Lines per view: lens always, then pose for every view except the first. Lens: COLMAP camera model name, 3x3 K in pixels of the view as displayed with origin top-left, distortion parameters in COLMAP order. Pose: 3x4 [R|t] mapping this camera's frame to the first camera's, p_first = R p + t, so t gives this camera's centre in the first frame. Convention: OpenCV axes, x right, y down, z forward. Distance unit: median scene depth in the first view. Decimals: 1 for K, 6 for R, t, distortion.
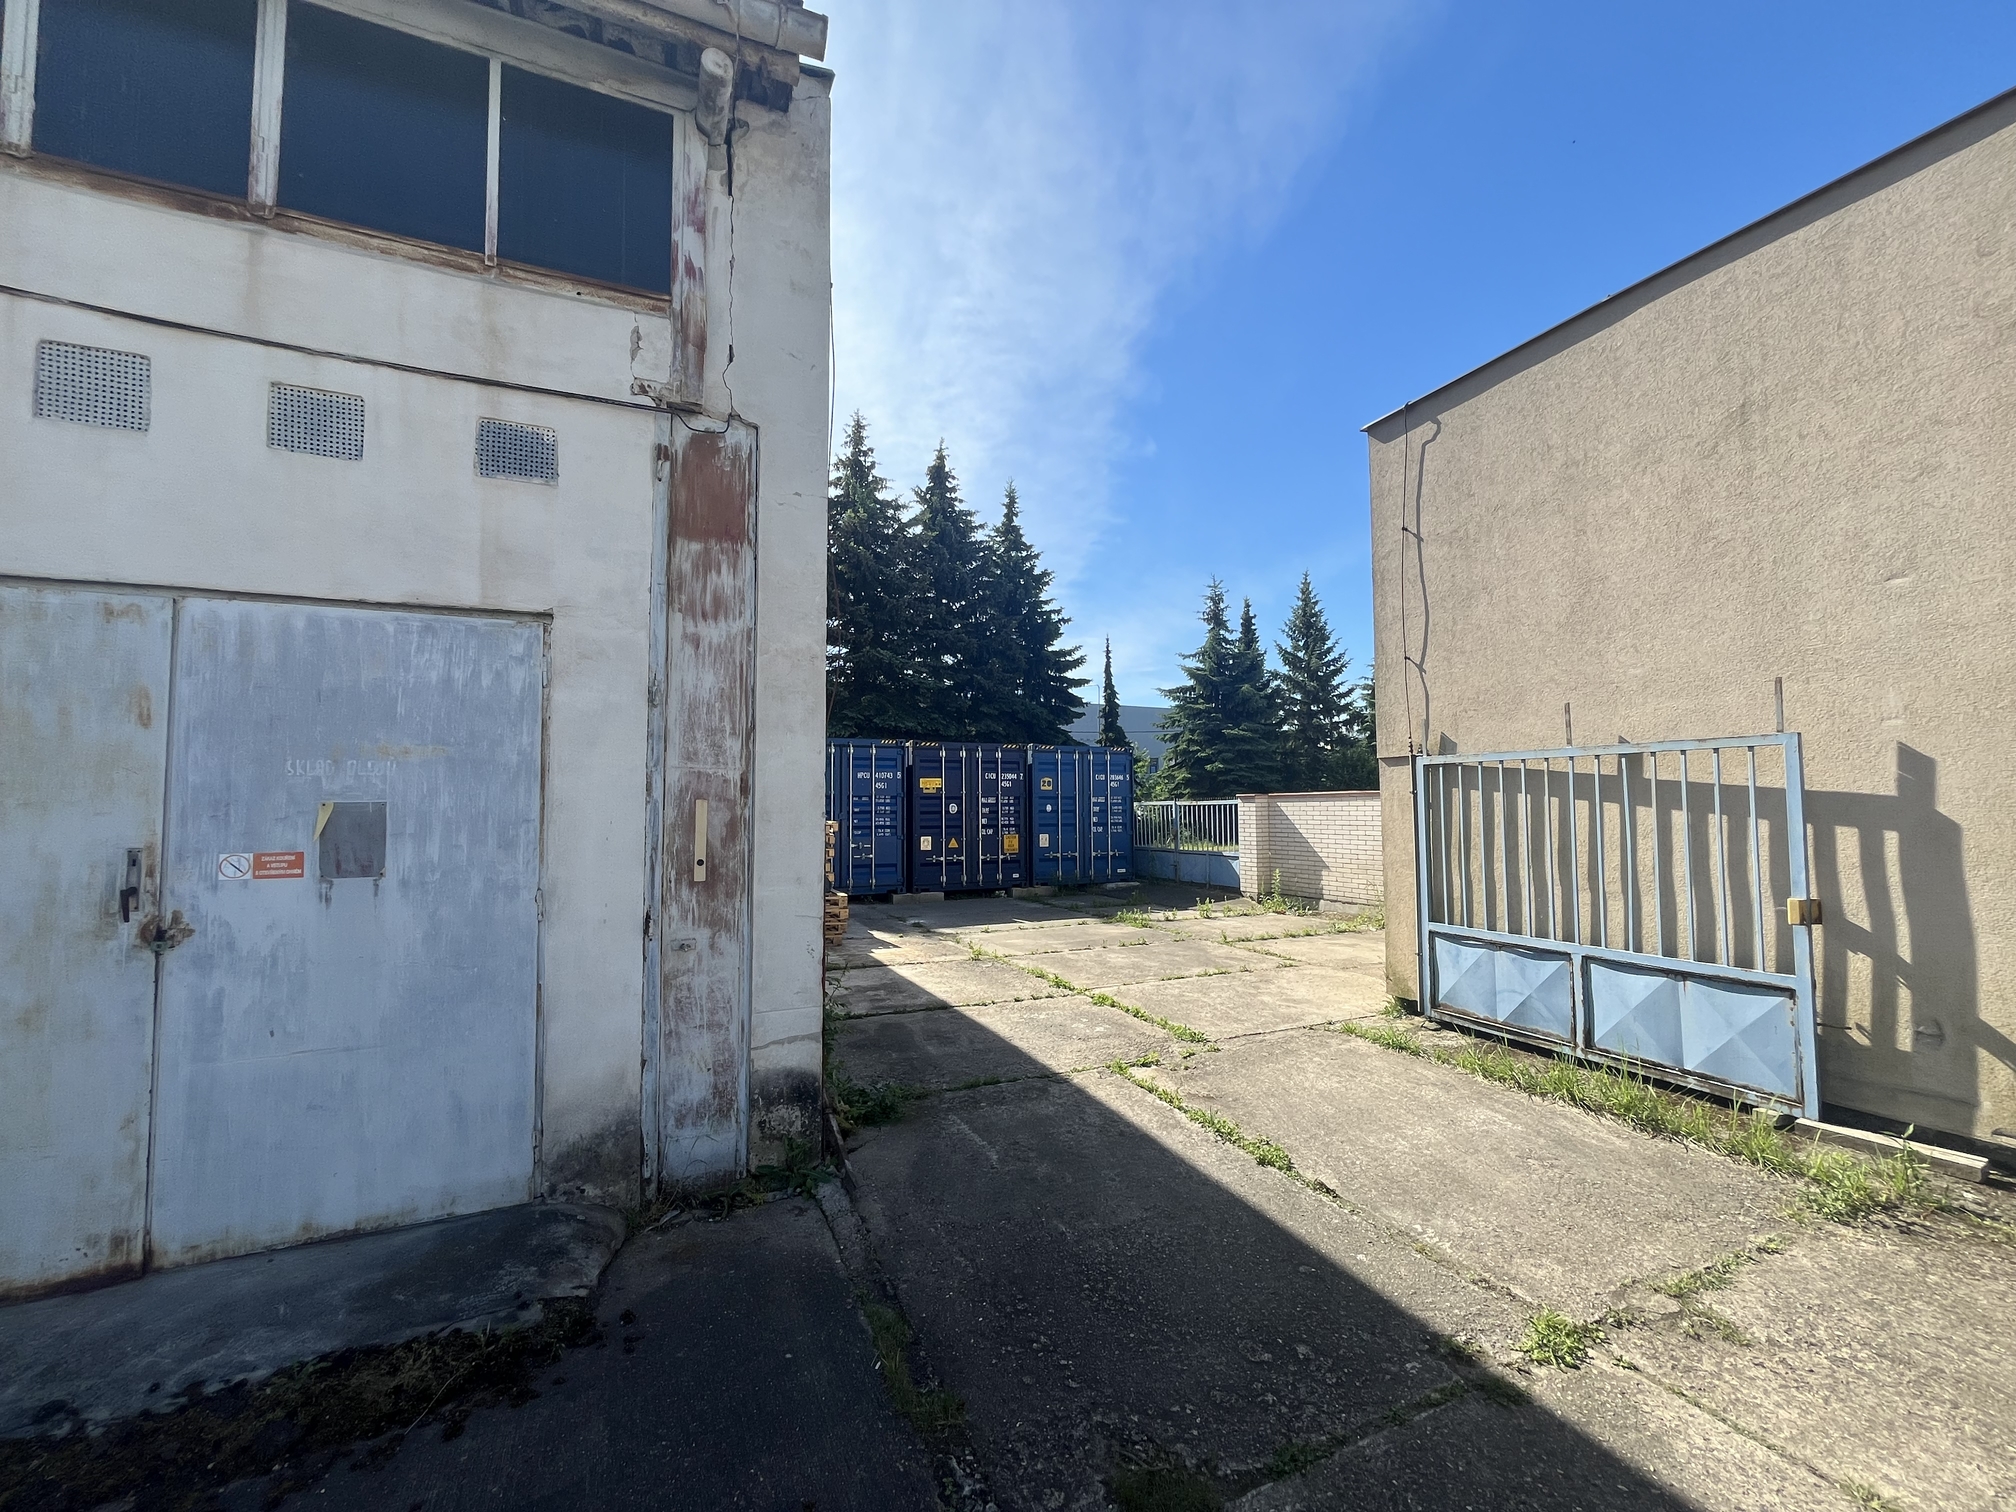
lens RADIAL K [[822.9, 0, 1001.5], [0, 822.9, 759.2], [0, 0, 1]] dist [-0.007880, 0.000235]
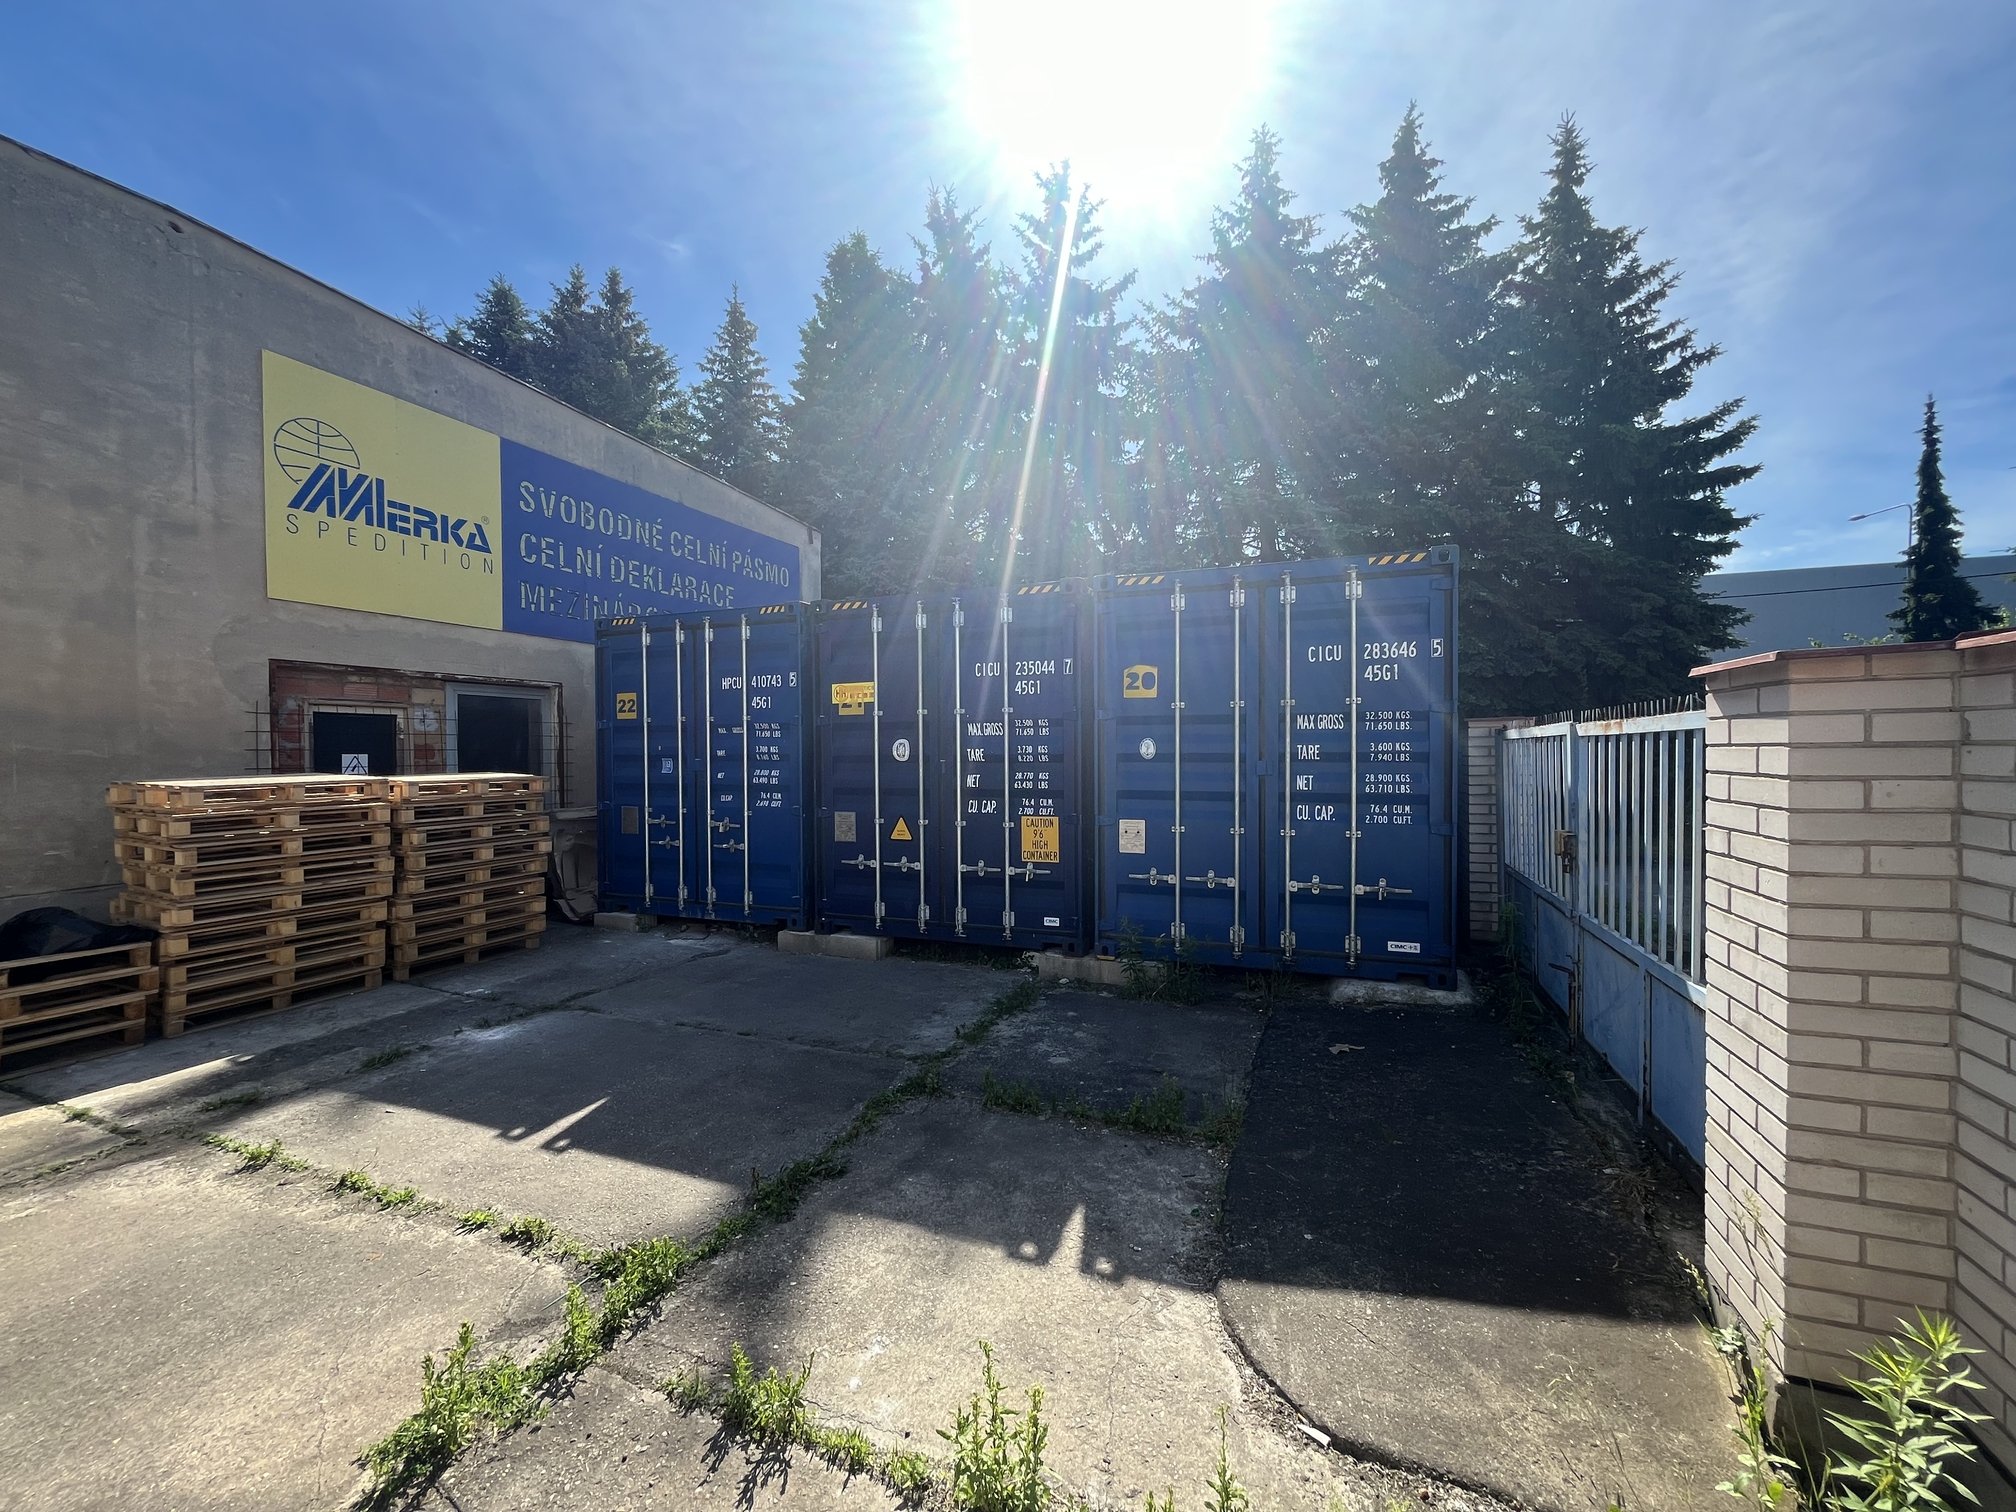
lens RADIAL K [[822.9, 0, 1013.8], [0, 822.9, 763.8], [0, 0, 1]] dist [-0.007880, 0.000235]
pose [[0.691752, 0.012219, -0.722031, 0.276760], [0.042720, 0.997413, 0.057808, 0.042004], [0.720870, -0.070834, 0.689441, 0.698731]]
